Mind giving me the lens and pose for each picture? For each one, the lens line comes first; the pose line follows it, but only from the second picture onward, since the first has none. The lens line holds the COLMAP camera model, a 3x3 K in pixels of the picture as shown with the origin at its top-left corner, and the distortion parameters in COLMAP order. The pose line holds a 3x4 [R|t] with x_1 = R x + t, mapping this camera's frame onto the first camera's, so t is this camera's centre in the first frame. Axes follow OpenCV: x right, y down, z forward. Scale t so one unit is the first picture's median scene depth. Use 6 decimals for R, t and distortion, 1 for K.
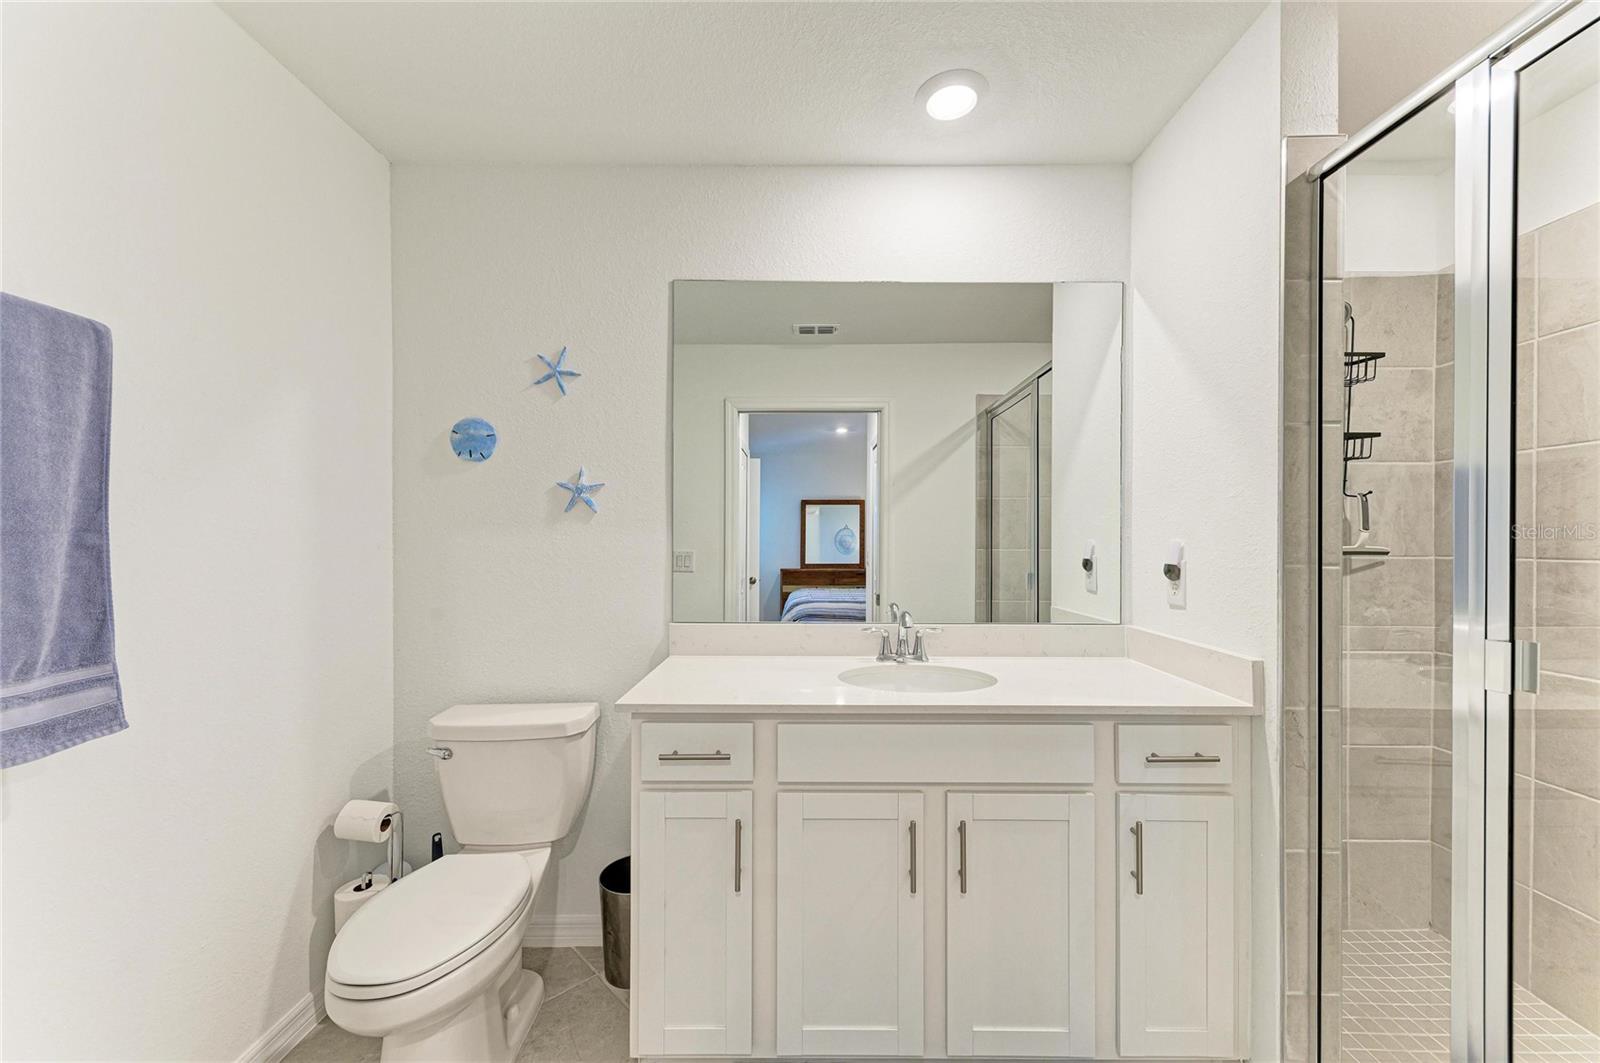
lens RADIAL K [[630.6, 0, 808.0], [0, 630.6, 539.3], [0, 0, 1]] dist [0.012530, -0.000338]
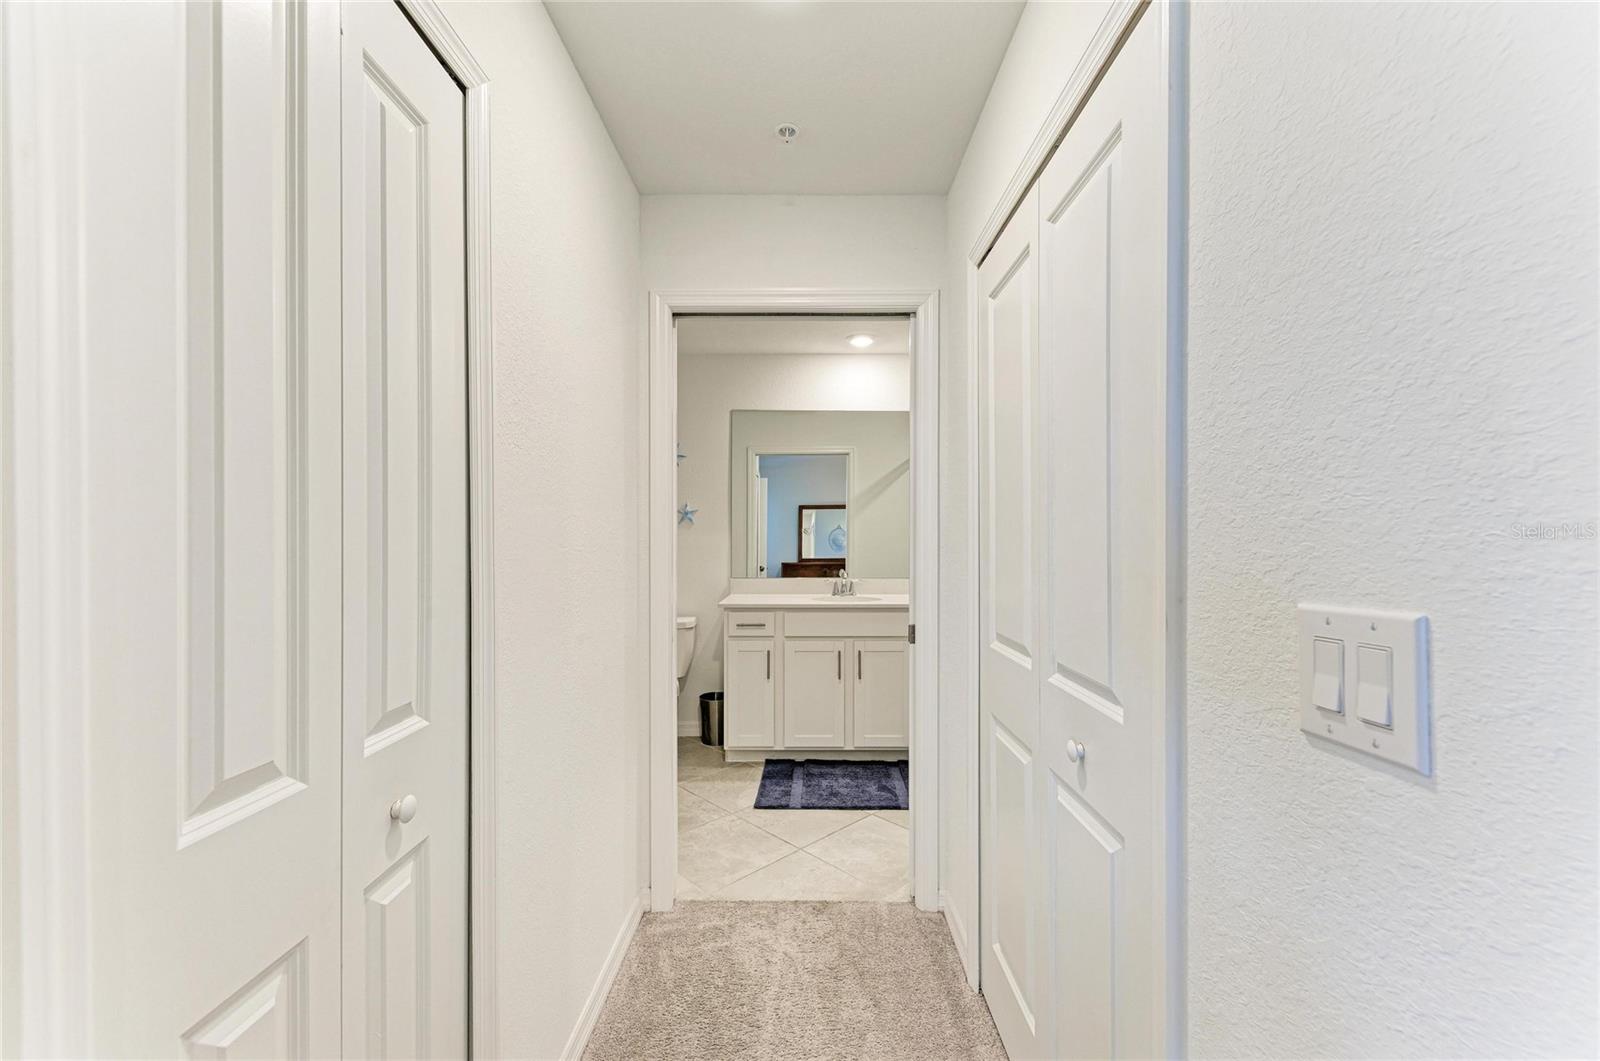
lens RADIAL K [[618.9, 0, 807.7], [0, 618.9, 542.0], [0, 0, 1]] dist [0.010351, -0.000097]
pose [[0.999995, -0.003094, 0.001152, 0.028569], [0.003088, 0.999983, 0.004898, 0.006892], [-0.001167, -0.004895, 0.999987, -0.999534]]
